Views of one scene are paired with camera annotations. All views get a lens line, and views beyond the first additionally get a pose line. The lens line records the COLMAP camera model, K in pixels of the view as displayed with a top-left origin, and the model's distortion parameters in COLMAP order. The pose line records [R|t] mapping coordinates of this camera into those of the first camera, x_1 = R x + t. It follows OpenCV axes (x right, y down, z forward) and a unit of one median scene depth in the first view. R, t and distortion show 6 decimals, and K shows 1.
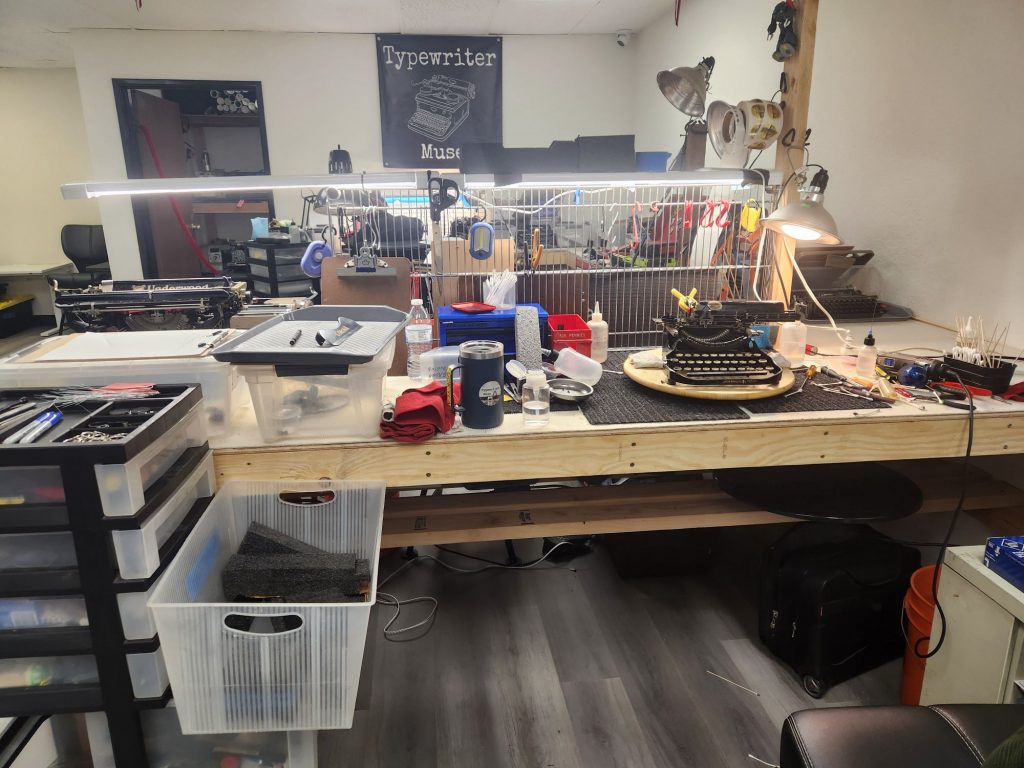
lens RADIAL K [[689.2, 0, 496.9], [0, 689.2, 386.4], [0, 0, 1]] dist [0.083081, -0.070757]
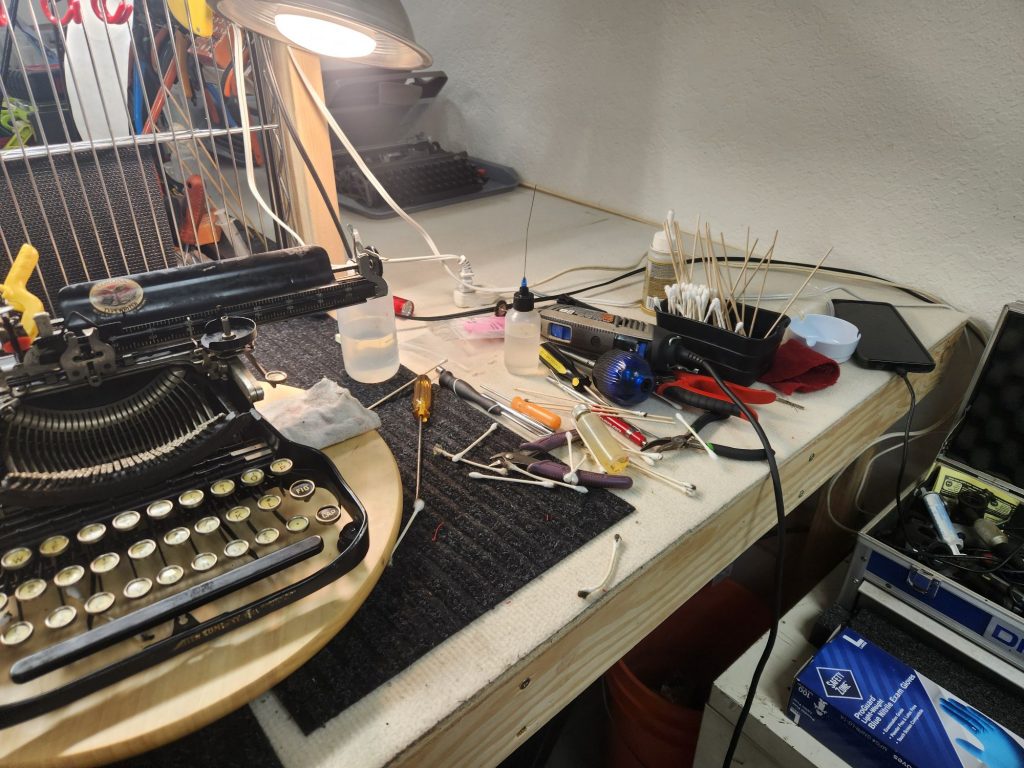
lens RADIAL K [[692.0, 0, 485.2], [0, 692.0, 372.3], [0, 0, 1]] dist [0.005496, 0.001230]
pose [[0.823197, -0.268775, 0.500107, 0.252501], [0.153471, 0.953397, 0.259769, -0.122939], [-0.546620, -0.137089, 0.826083, 0.580165]]
